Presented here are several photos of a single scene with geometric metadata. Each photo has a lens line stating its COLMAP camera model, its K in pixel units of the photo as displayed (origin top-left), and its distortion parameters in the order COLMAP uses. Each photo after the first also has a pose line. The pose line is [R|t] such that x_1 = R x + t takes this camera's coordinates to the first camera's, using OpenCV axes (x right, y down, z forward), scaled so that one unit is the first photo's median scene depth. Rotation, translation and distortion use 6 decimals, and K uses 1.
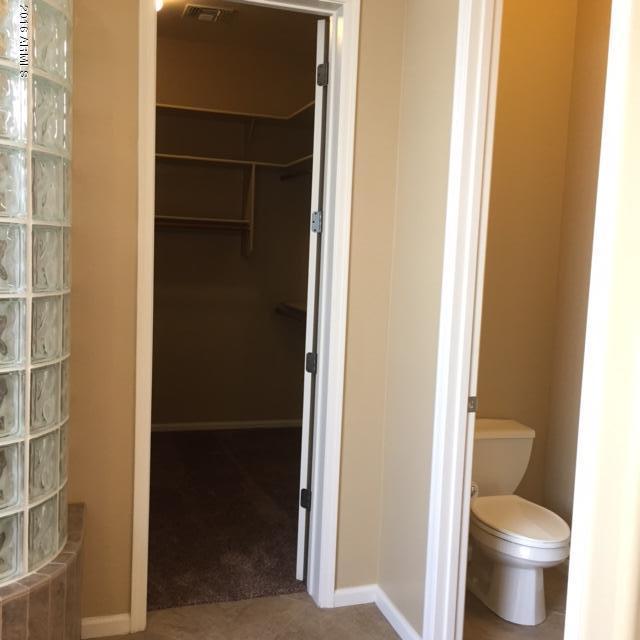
lens RADIAL K [[729.2, 0, 320.0], [0, 729.2, 320.0], [0, 0, 1]] dist [0.078374, -0.098094]
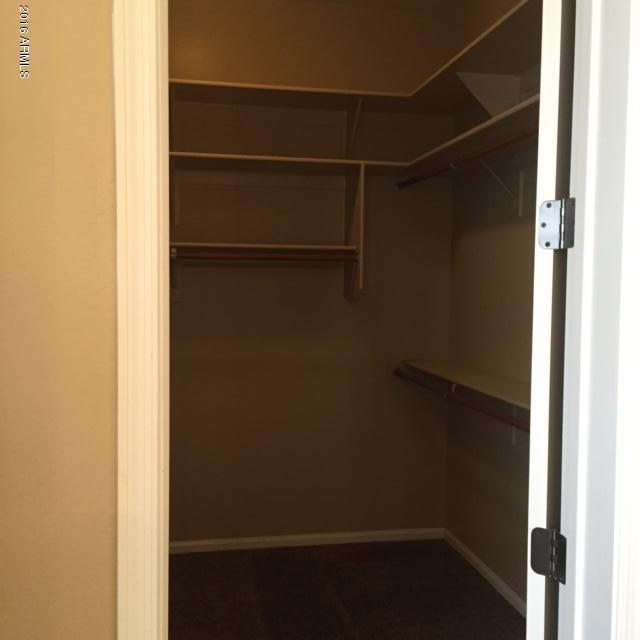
lens RADIAL K [[729.2, 0, 320.0], [0, 729.2, 320.0], [0, 0, 1]] dist [0.078374, -0.098094]
pose [[0.992285, -0.026933, -0.121018, -0.050871], [0.021274, 0.998630, -0.047815, -0.034944], [0.122140, 0.044871, 0.991498, 0.322125]]
